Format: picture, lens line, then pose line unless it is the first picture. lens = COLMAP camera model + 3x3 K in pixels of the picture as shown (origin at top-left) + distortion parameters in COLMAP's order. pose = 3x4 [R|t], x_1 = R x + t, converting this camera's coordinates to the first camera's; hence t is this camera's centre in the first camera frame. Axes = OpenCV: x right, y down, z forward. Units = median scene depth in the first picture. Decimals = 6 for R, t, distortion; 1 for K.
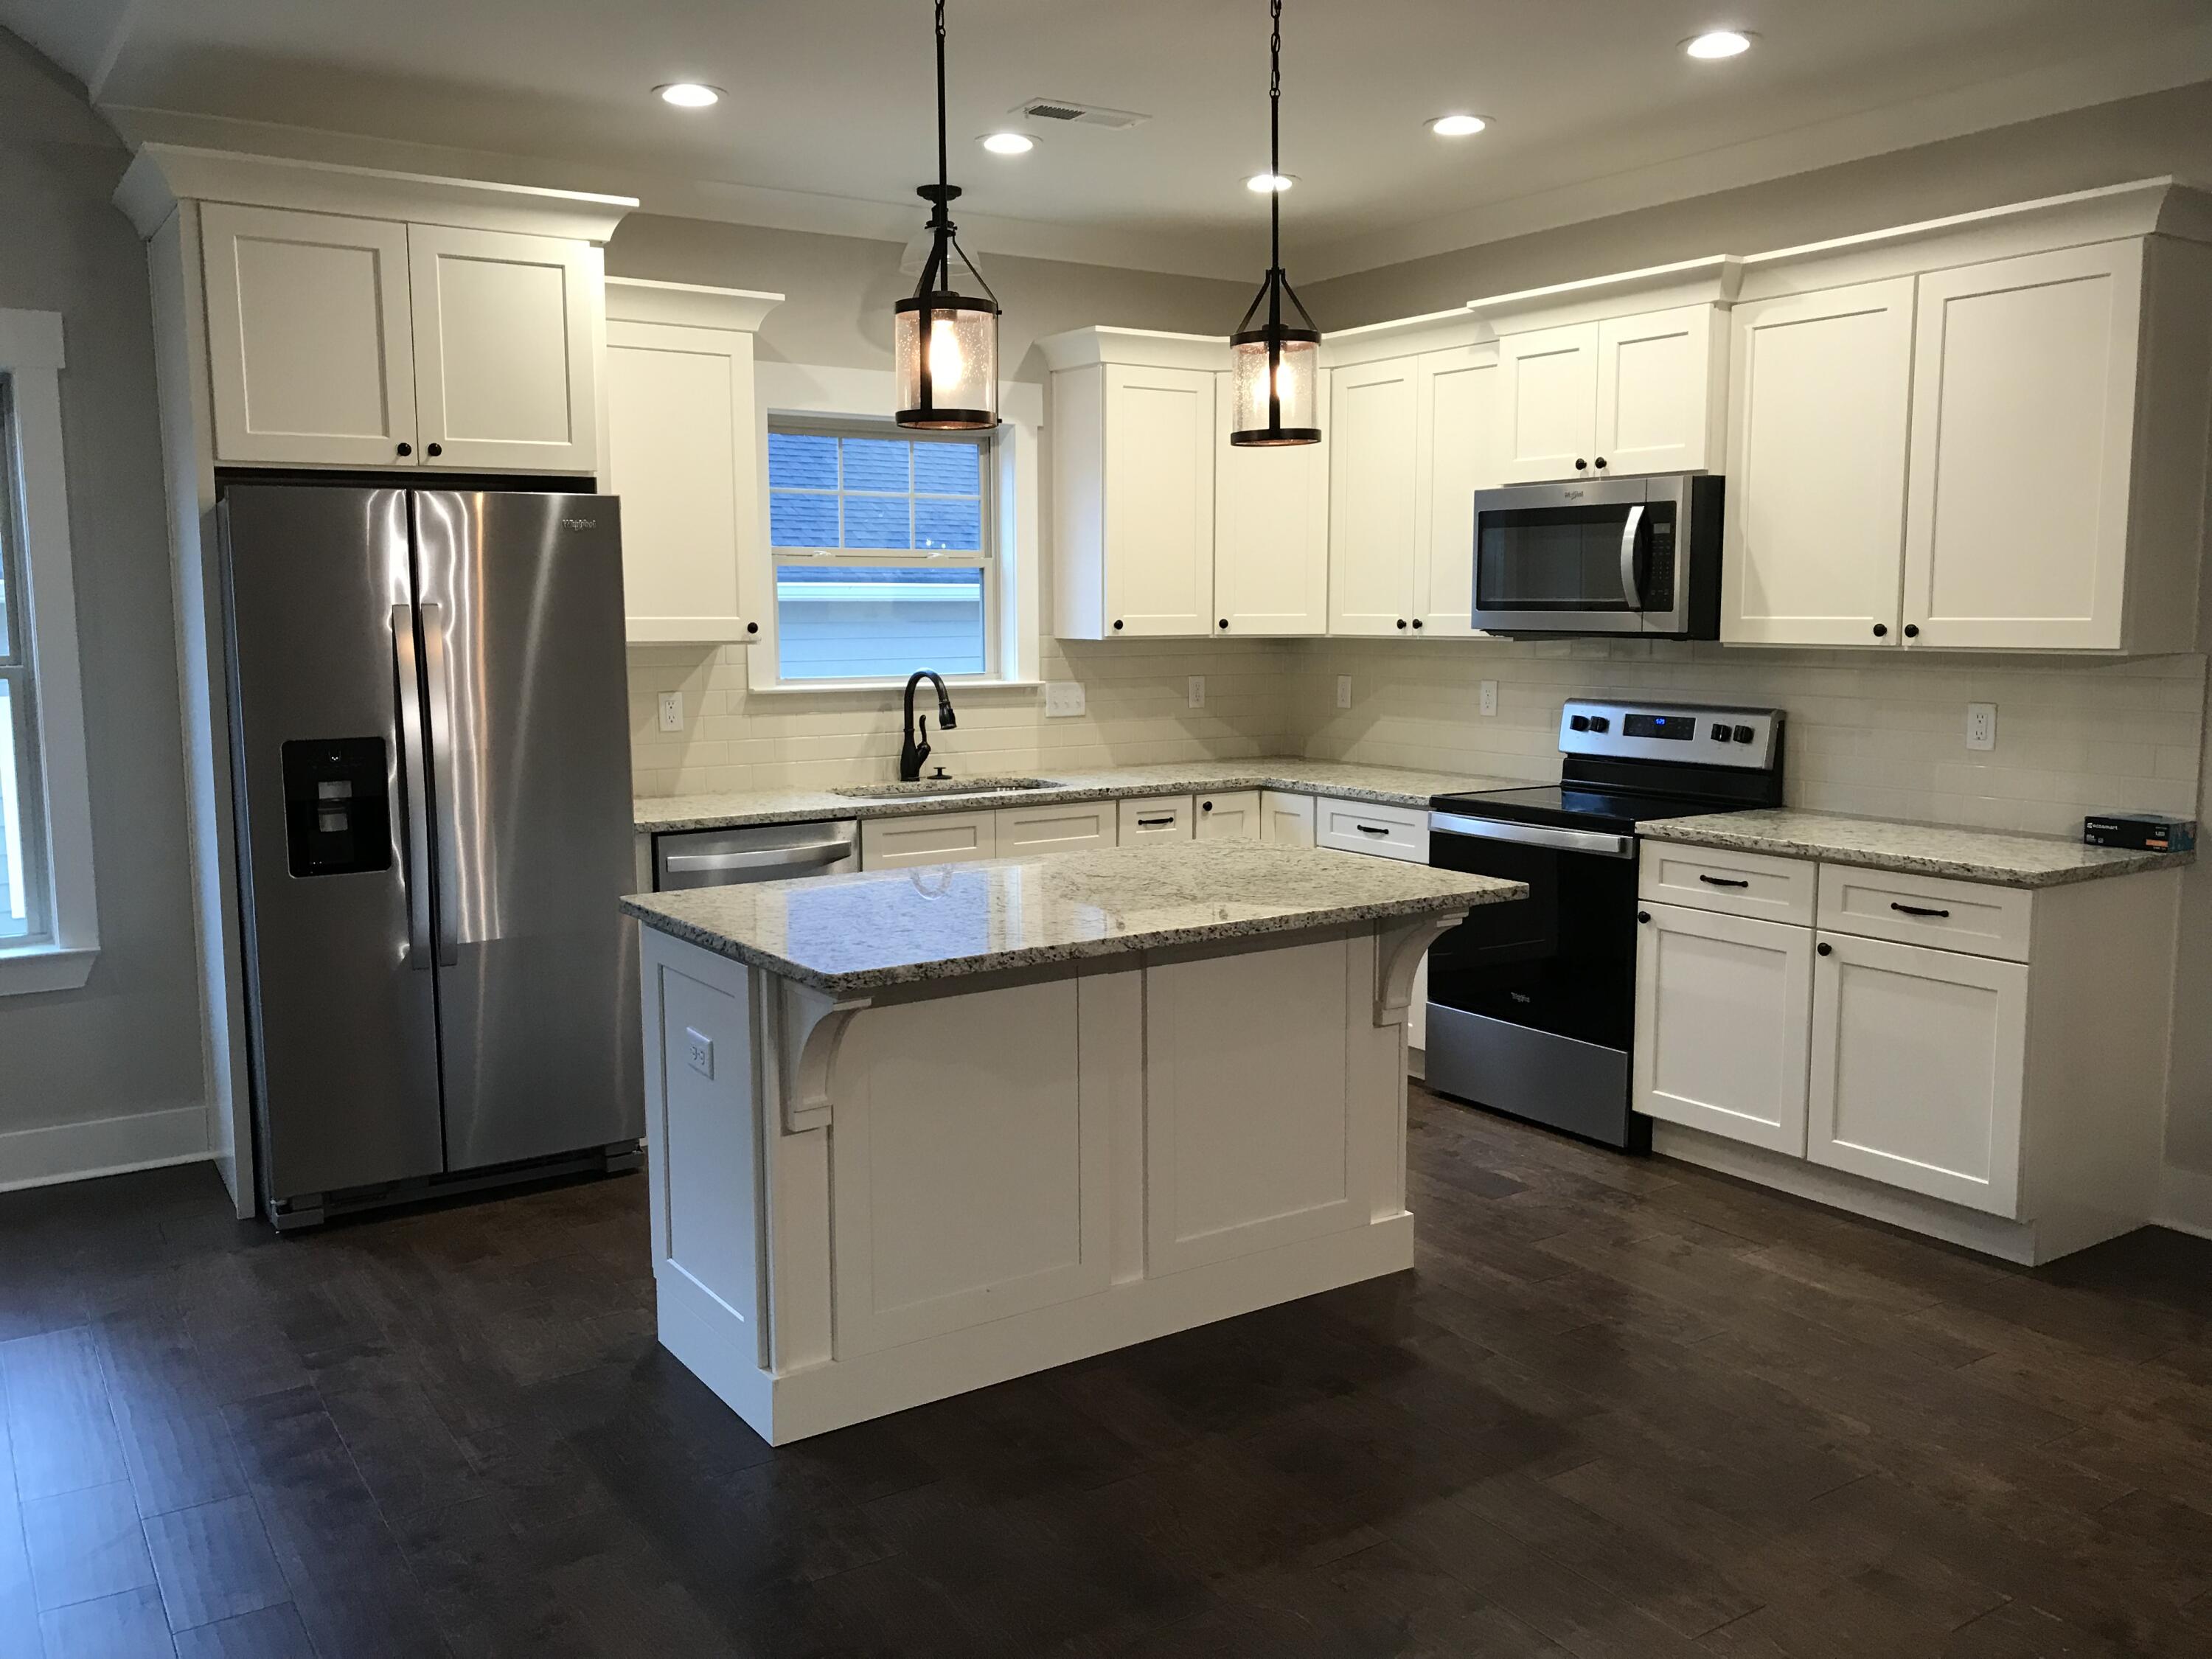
lens RADIAL K [[1817.4, 0, 1105.5], [0, 1817.4, 820.5], [0, 0, 1]] dist [0.084316, -0.157900]
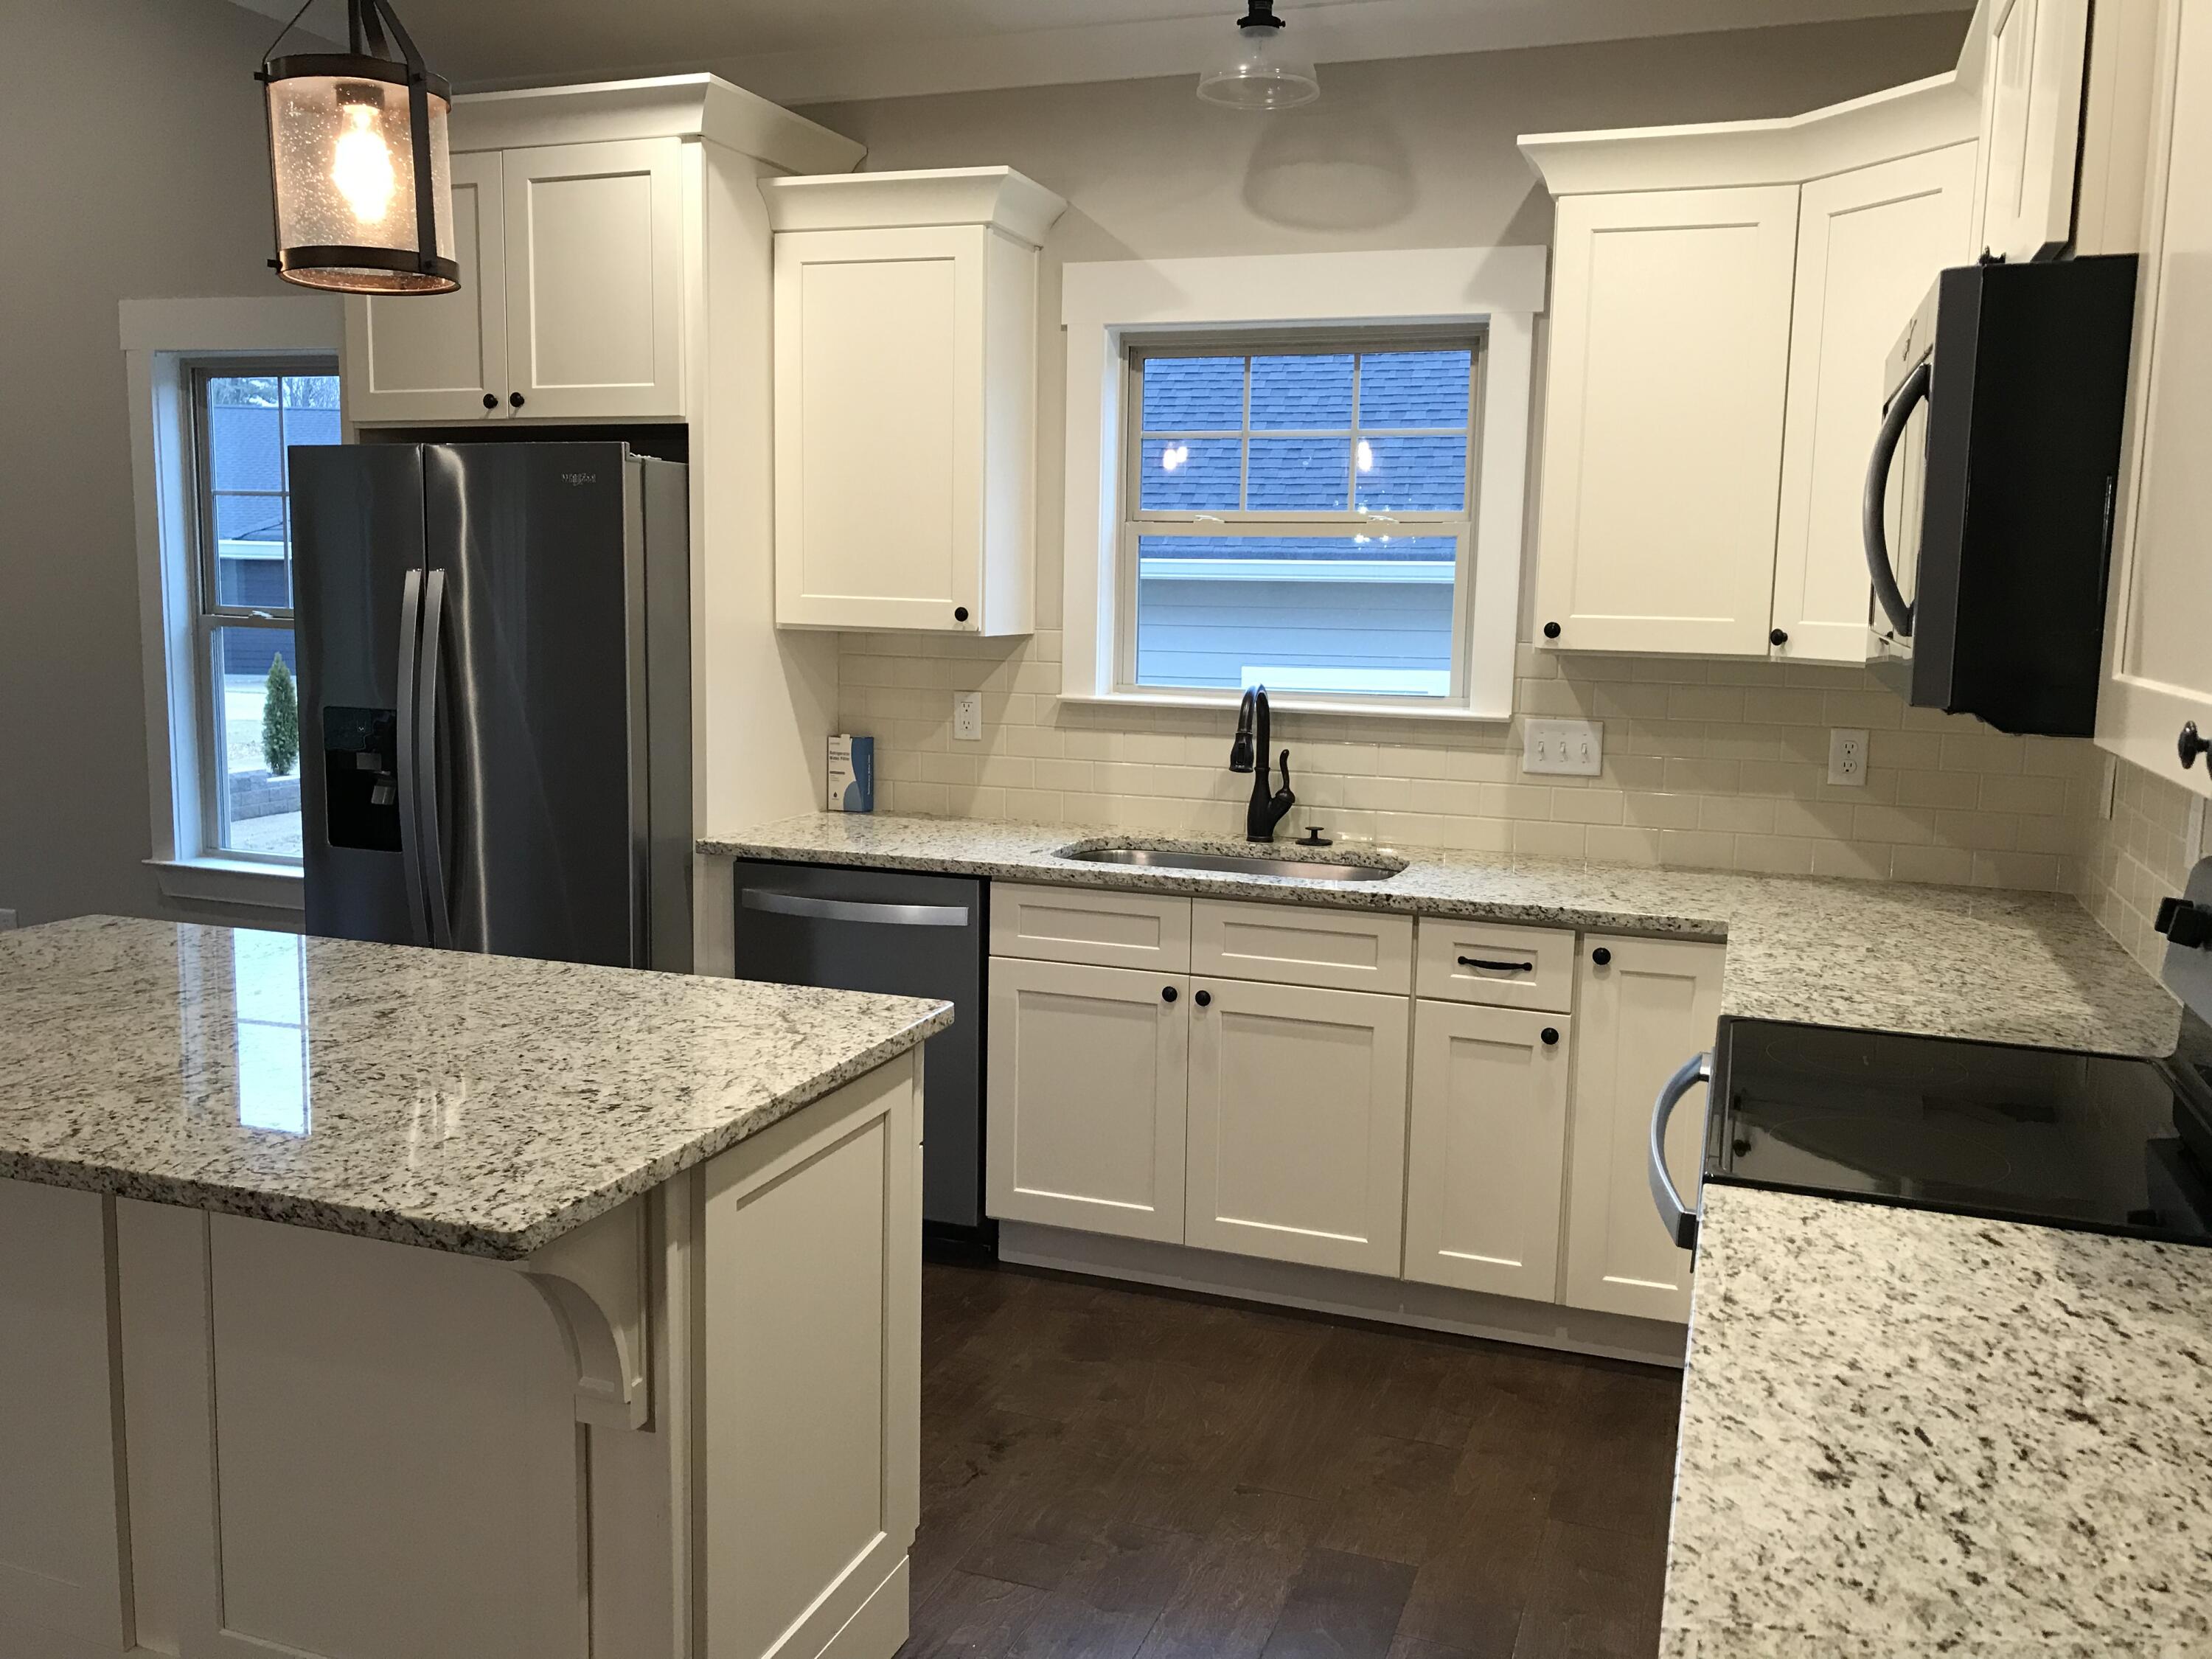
lens RADIAL K [[1823.7, 0, 1103.1], [0, 1823.7, 815.5], [0, 0, 1]] dist [0.026411, -0.021326]
pose [[0.592711, 0.122556, -0.796036, 0.468638], [-0.118841, 0.990845, 0.064061, -0.078620], [0.796599, 0.056632, 0.601850, 0.601232]]
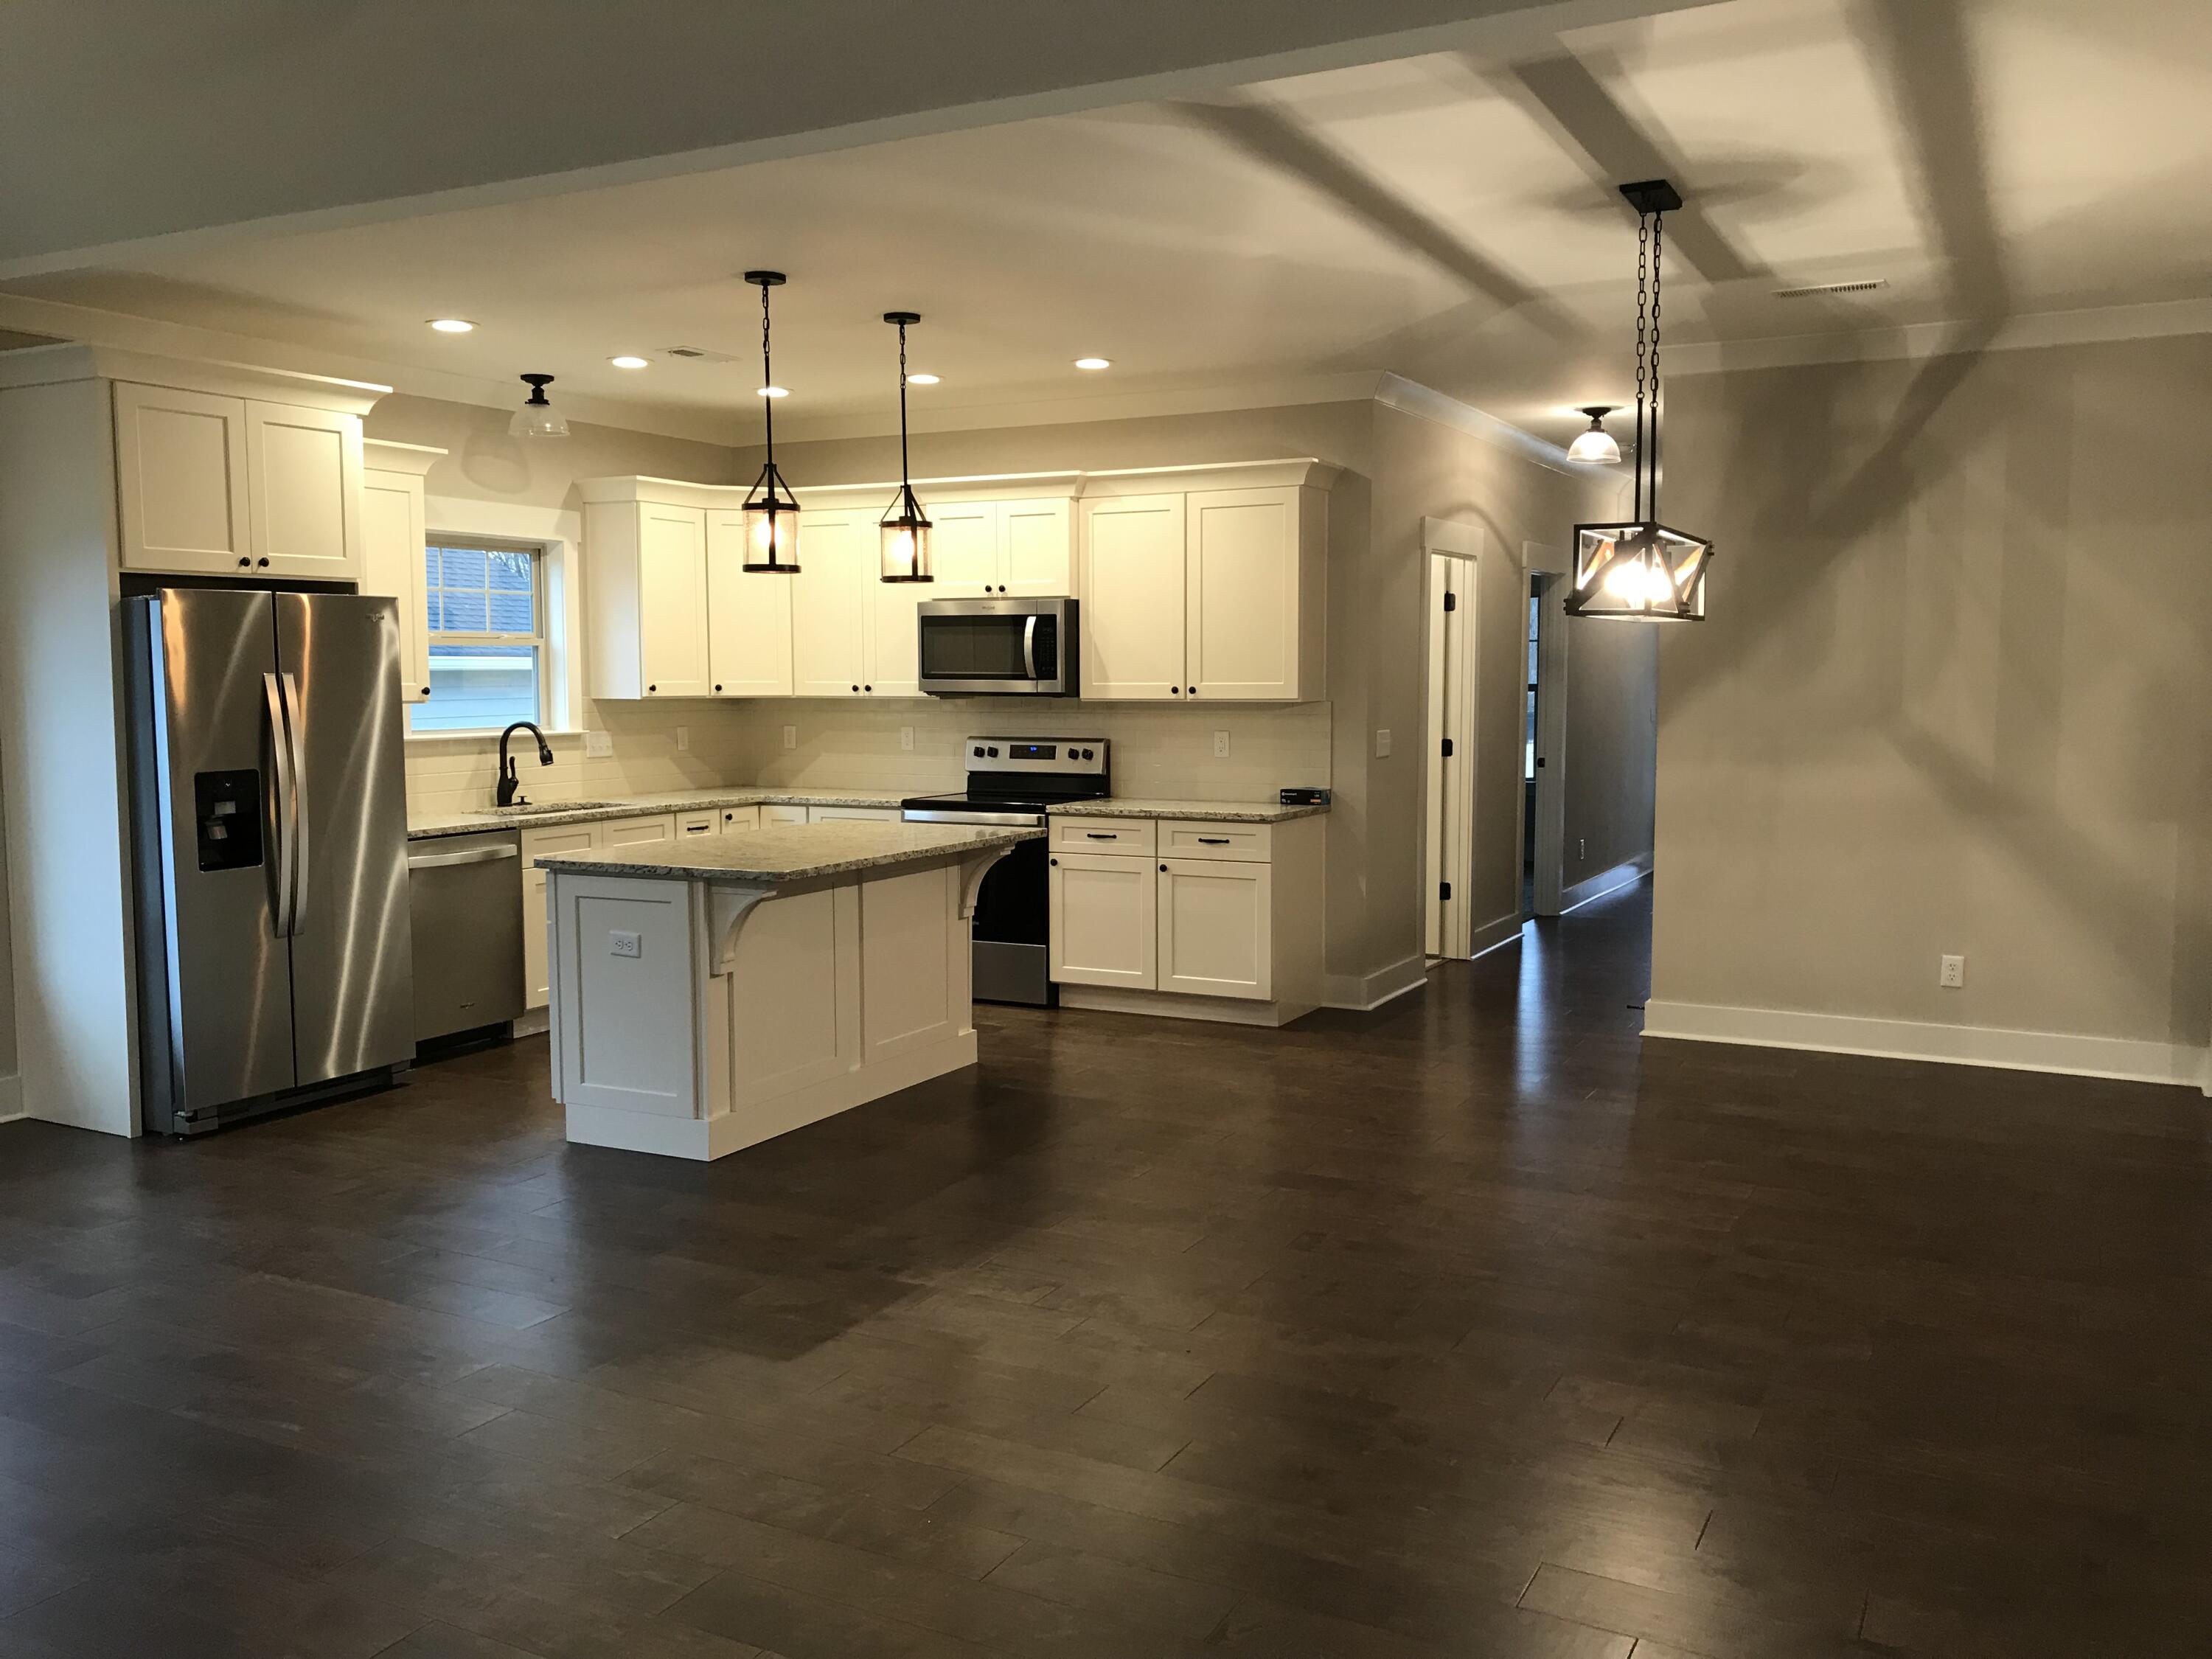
lens RADIAL K [[1774.1, 0, 1152.3], [0, 1774.1, 833.5], [0, 0, 1]] dist [0.052135, -0.034703]
pose [[0.869505, -0.043255, 0.492027, -0.383866], [0.057991, 0.998209, -0.014725, 0.050467], [-0.490508, 0.041336, 0.870456, -0.411875]]
